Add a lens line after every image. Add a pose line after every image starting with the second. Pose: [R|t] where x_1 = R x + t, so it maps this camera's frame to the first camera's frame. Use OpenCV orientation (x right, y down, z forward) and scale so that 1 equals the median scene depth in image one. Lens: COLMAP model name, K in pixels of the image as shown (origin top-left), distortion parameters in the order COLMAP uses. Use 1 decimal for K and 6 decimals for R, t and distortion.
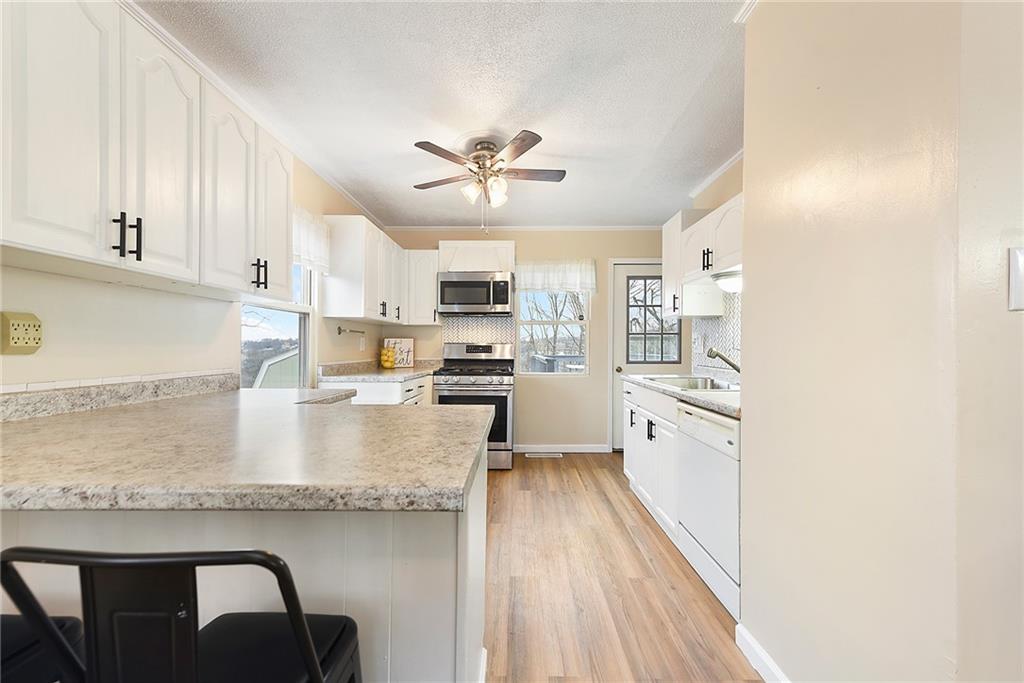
lens RADIAL K [[416.0, 0, 512.0], [0, 416.0, 341.5], [0, 0, 1]] dist [0.000959, -0.000143]
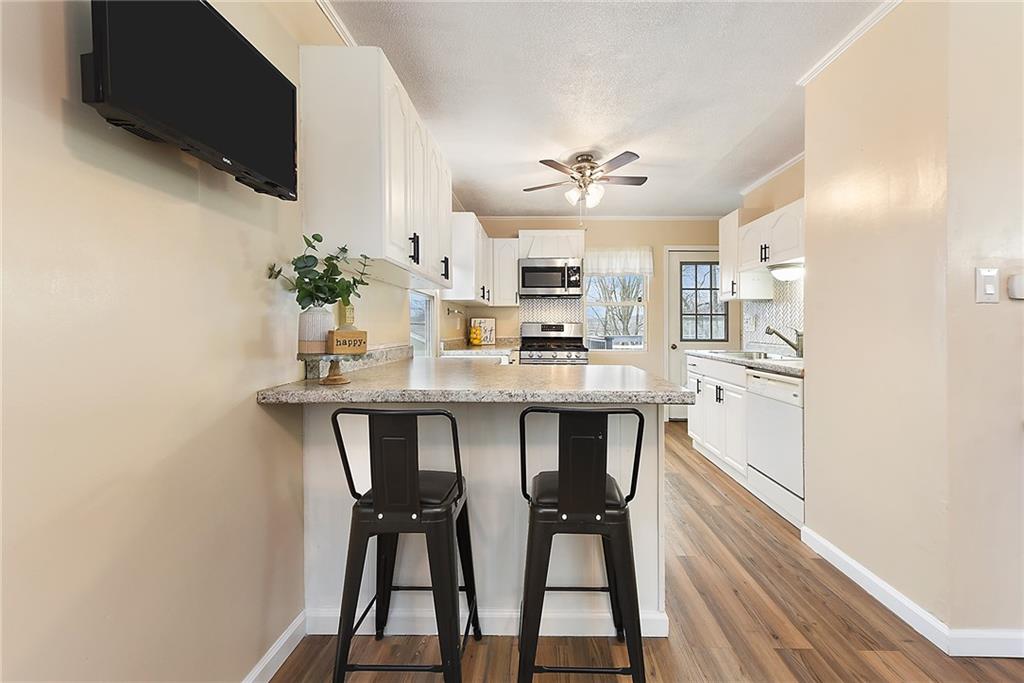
lens RADIAL K [[432.4, 0, 550.9], [0, 432.4, 319.3], [0, 0, 1]] dist [0.001989, 0.000144]
pose [[0.999259, 0.001516, 0.038469, -0.161579], [-0.001240, 0.999973, -0.007202, 0.004505], [-0.038479, 0.007149, 0.999234, -0.187473]]
